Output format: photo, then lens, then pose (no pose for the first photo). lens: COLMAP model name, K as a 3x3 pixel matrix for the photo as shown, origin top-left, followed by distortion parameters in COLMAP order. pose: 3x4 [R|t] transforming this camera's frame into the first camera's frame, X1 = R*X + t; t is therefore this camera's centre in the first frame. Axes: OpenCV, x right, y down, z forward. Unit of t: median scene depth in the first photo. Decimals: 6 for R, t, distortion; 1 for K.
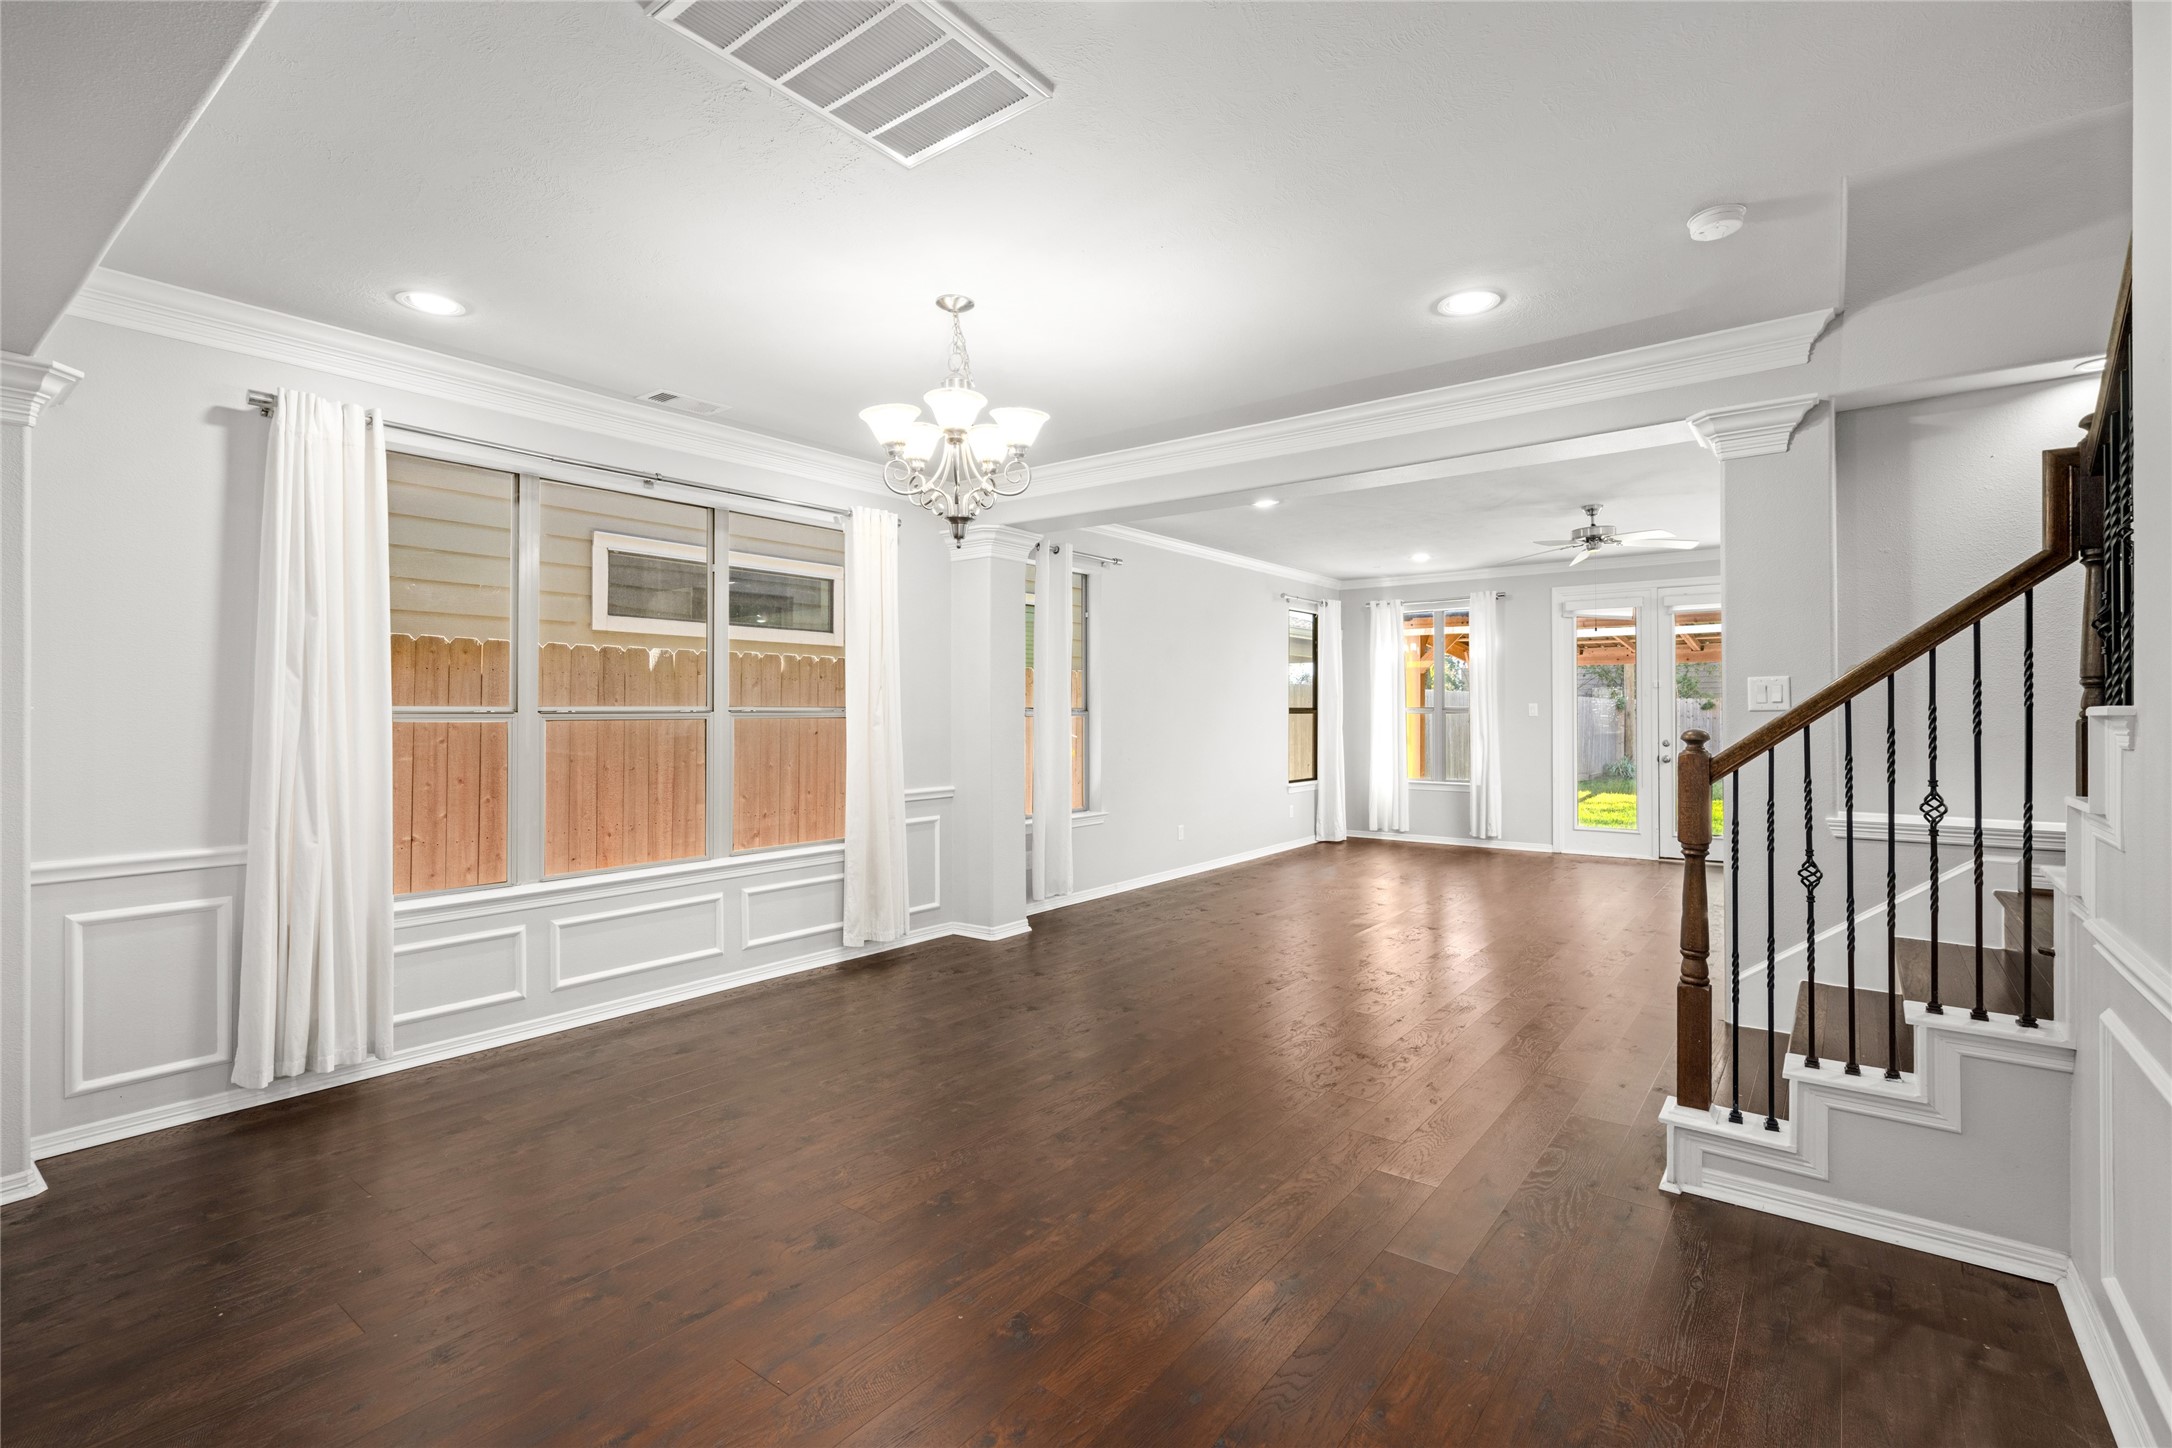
lens RADIAL K [[988.7, 0, 1082.2], [0, 988.7, 709.5], [0, 0, 1]] dist [-0.001784, 0.000347]
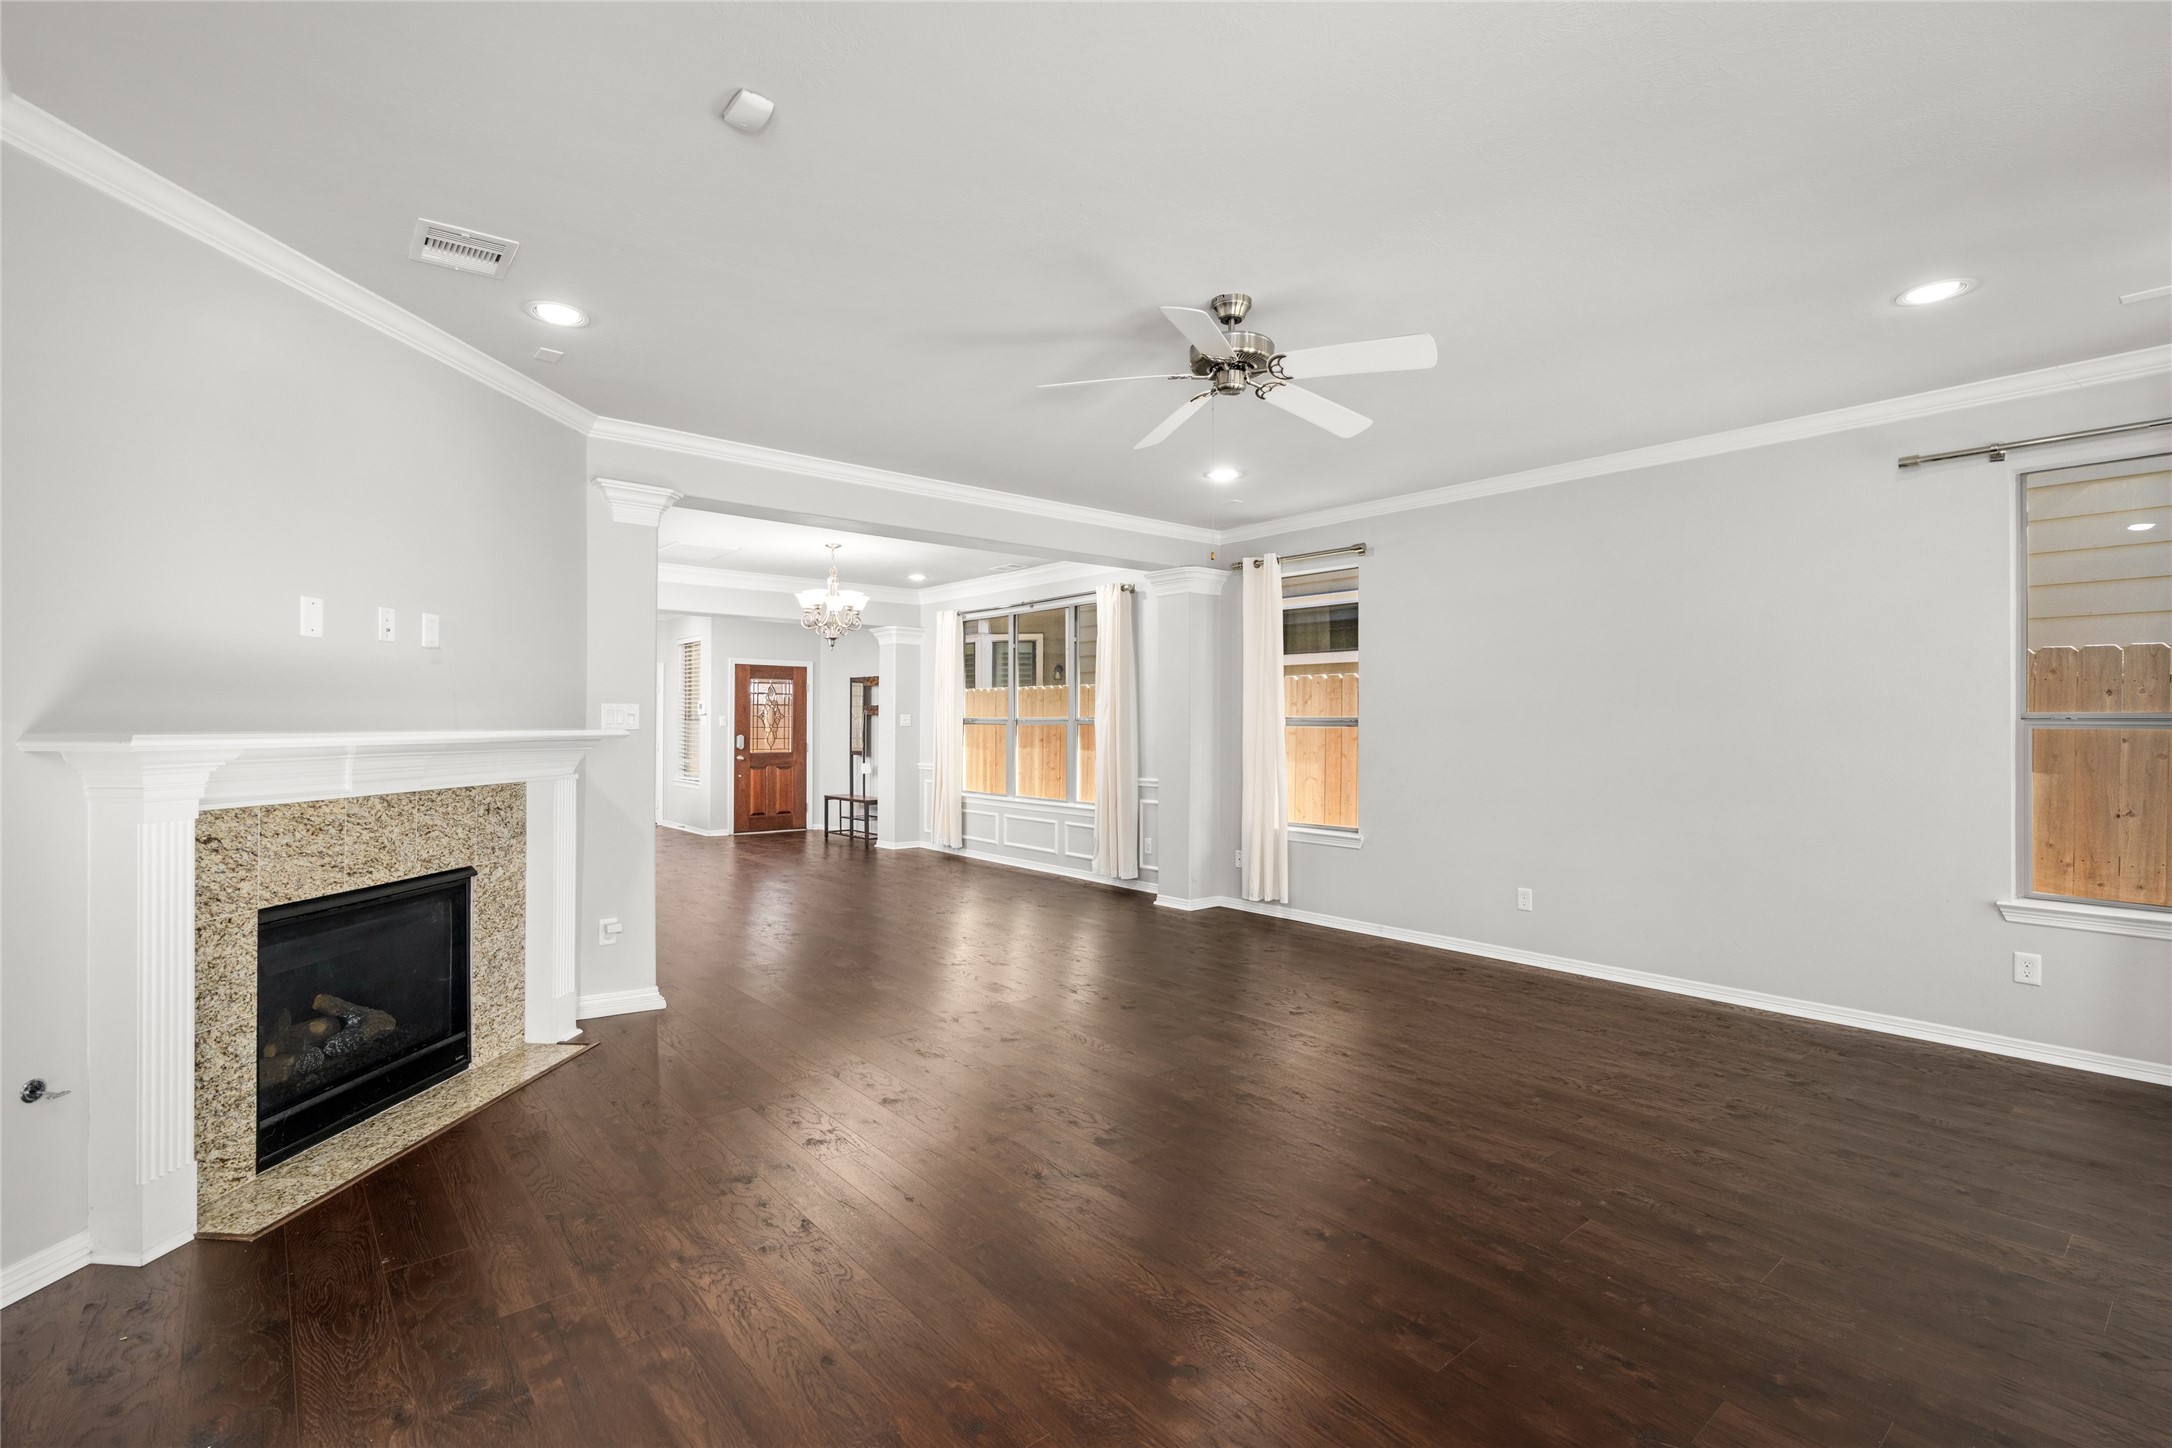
lens RADIAL K [[988.7, 0, 1082.2], [0, 988.7, 709.5], [0, 0, 1]] dist [-0.001784, 0.000347]
pose [[-0.211362, -0.009114, -0.977365, 0.768581], [0.000990, 0.999954, -0.009538, 0.000017], [0.977407, -0.002983, -0.211343, 0.784609]]
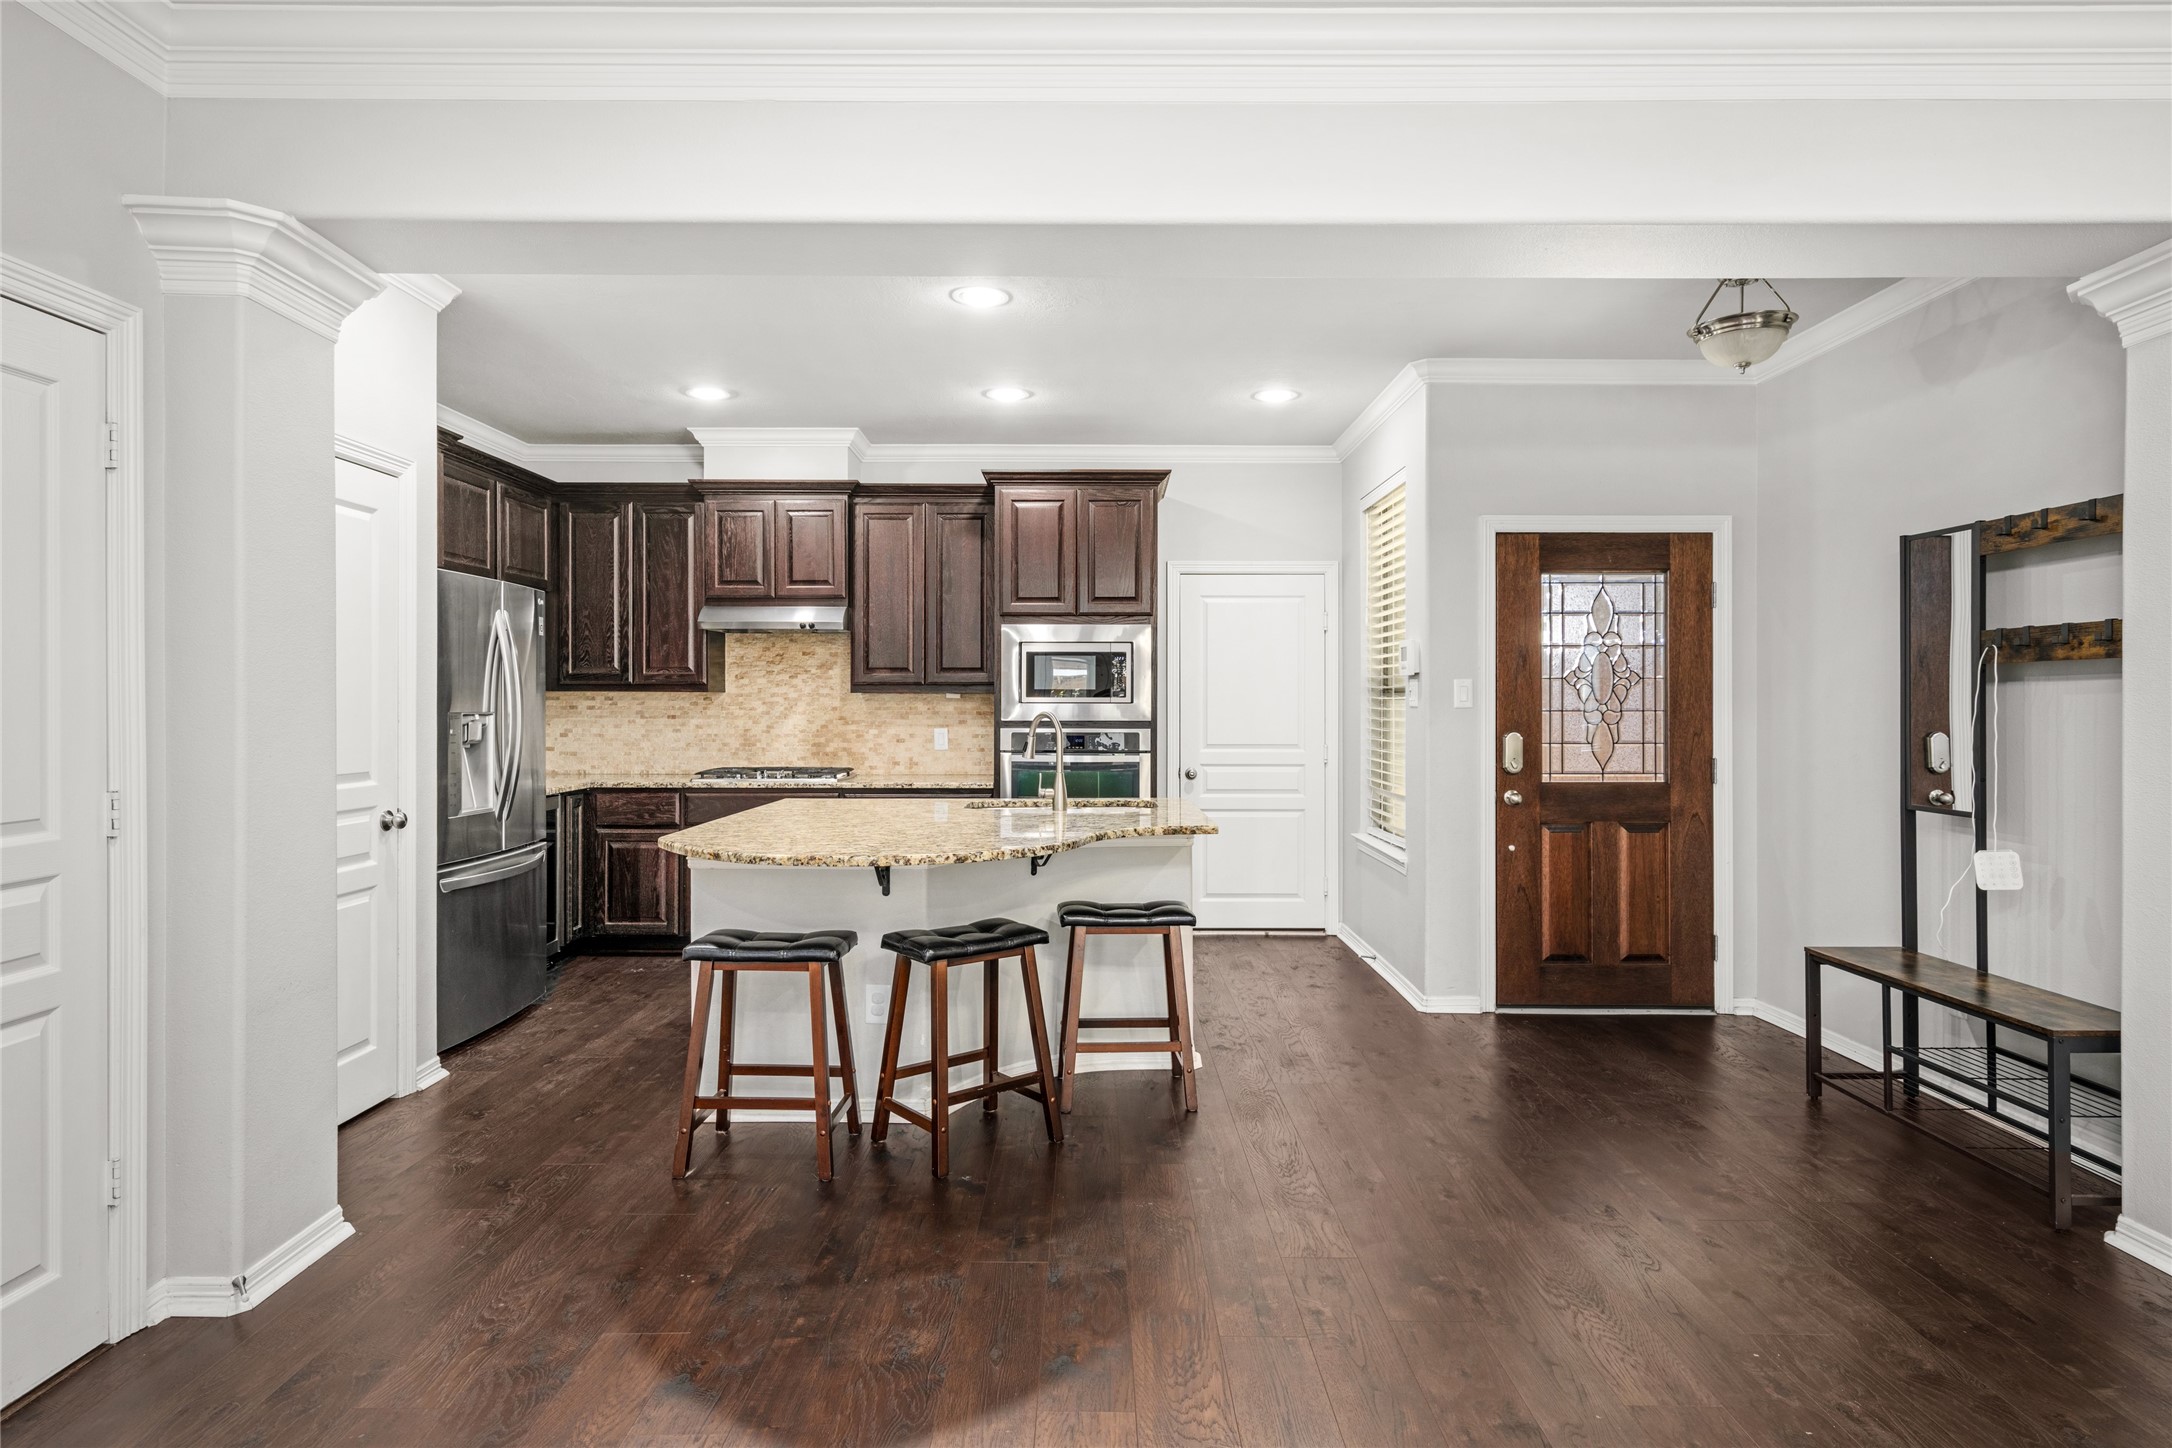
lens RADIAL K [[1161.1, 0, 1086.2], [0, 1161.1, 695.7], [0, 0, 1]] dist [-0.001720, -0.001015]
pose [[-0.794000, 0.003042, -0.607910, 0.060974], [0.006832, 0.999969, -0.003920, 0.004278], [0.607880, -0.007266, -0.793996, 0.368323]]
